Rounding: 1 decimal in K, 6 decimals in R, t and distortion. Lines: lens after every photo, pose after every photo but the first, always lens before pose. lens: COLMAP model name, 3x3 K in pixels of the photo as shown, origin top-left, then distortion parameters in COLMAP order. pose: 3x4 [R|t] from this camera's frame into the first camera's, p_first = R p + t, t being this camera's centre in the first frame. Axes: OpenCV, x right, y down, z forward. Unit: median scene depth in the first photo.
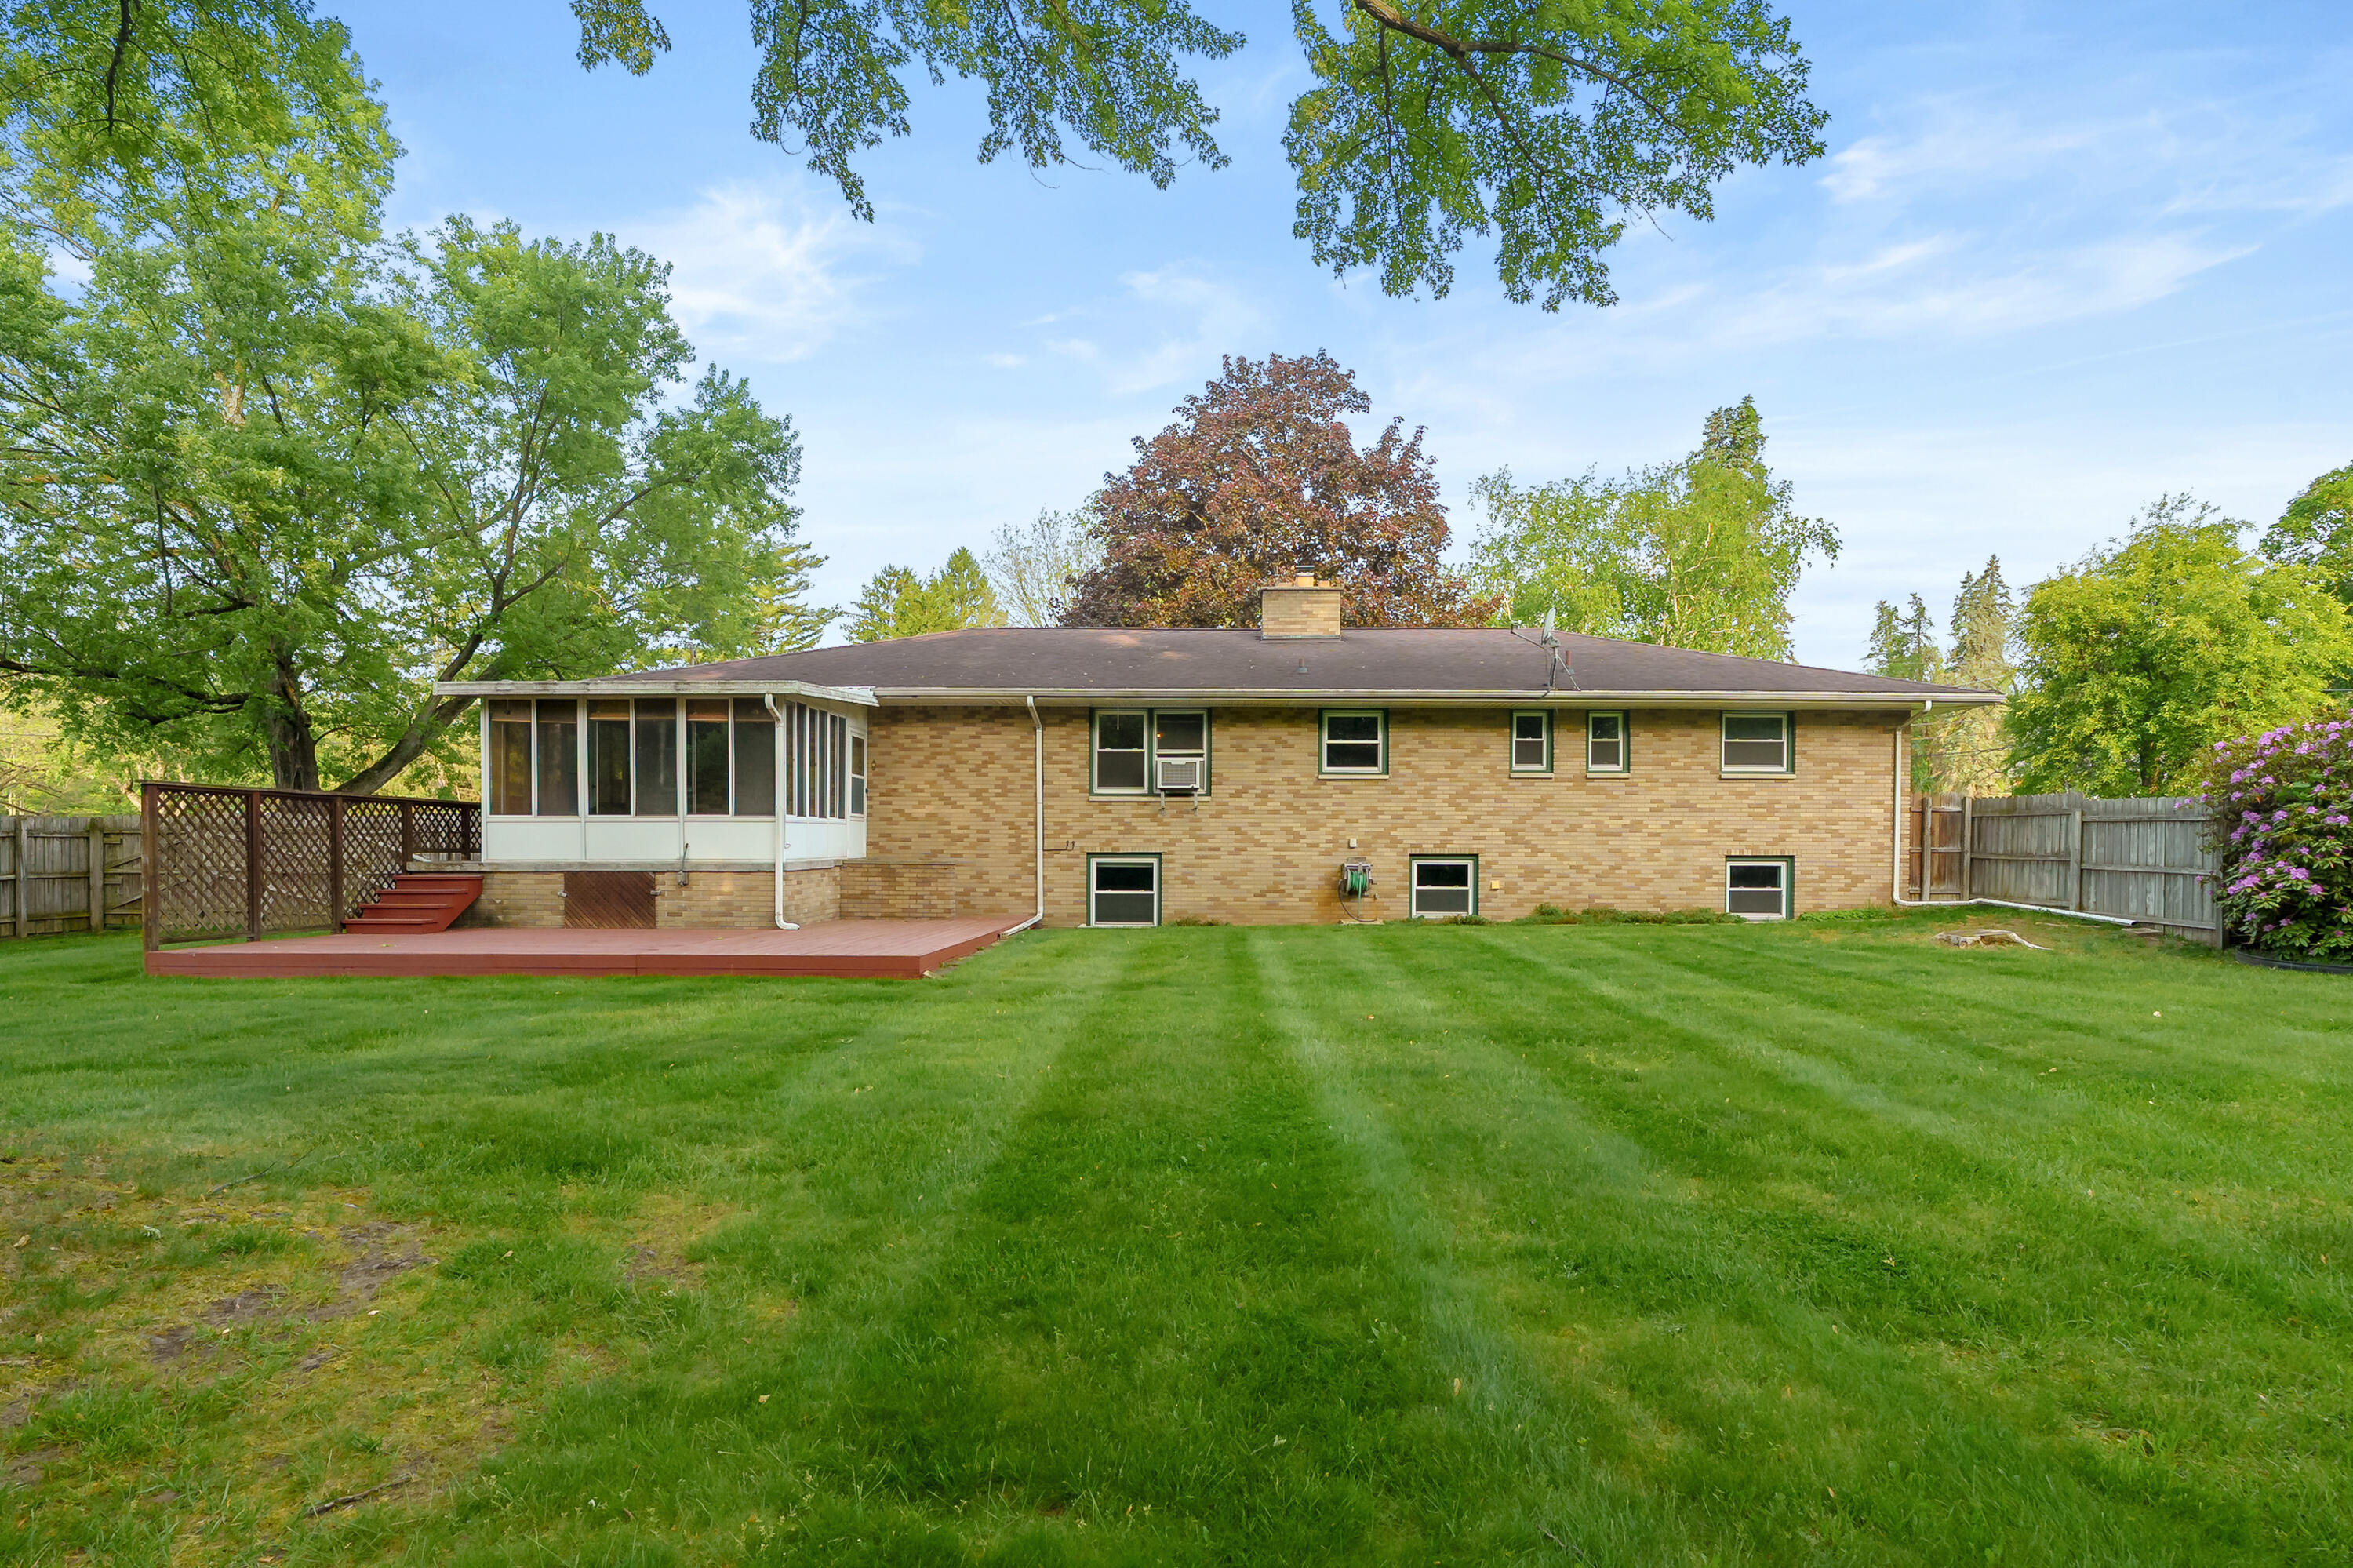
lens RADIAL K [[1172.0, 0, 1204.5], [0, 1172.0, 860.1], [0, 0, 1]] dist [-0.002390, -0.000278]
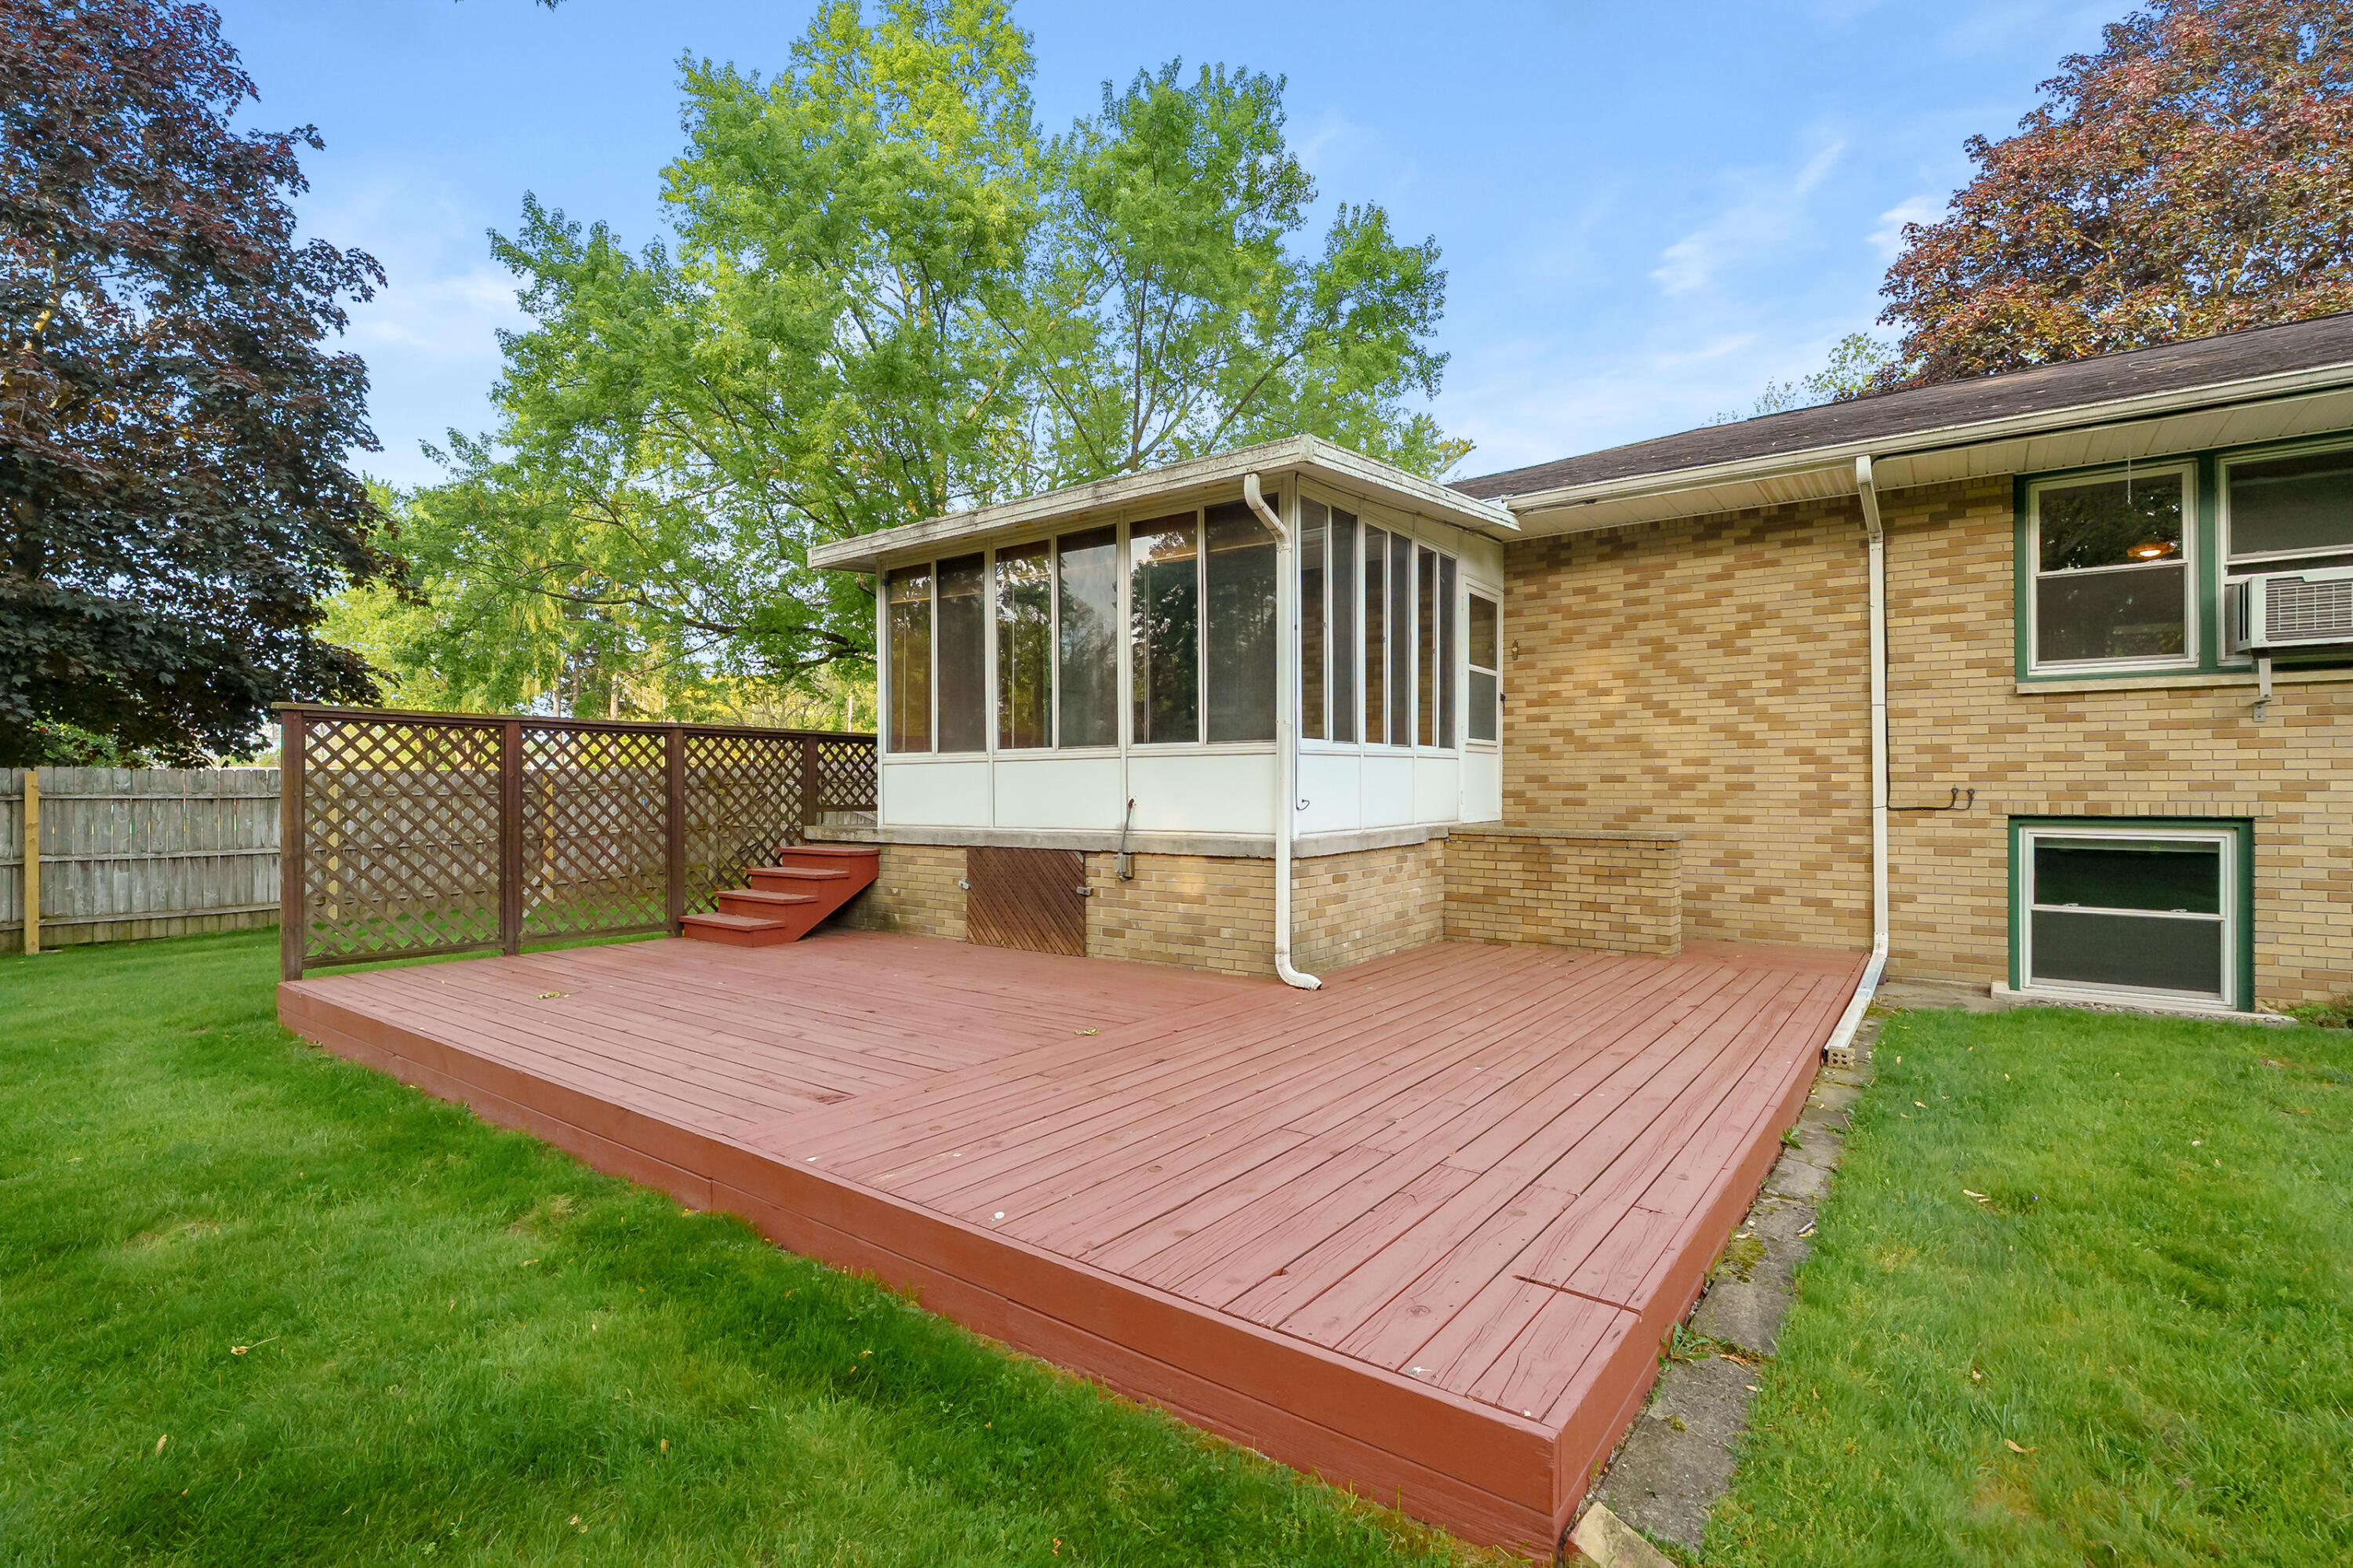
lens RADIAL K [[1077.7, 0, 1176.5], [0, 1077.7, 784.0], [0, 0, 1]] dist [-0.002272, 0.000090]
pose [[0.810365, -0.006870, -0.585885, -0.117238], [-0.002457, 0.999883, -0.015123, -0.011022], [0.585920, 0.013695, 0.810253, 0.504349]]
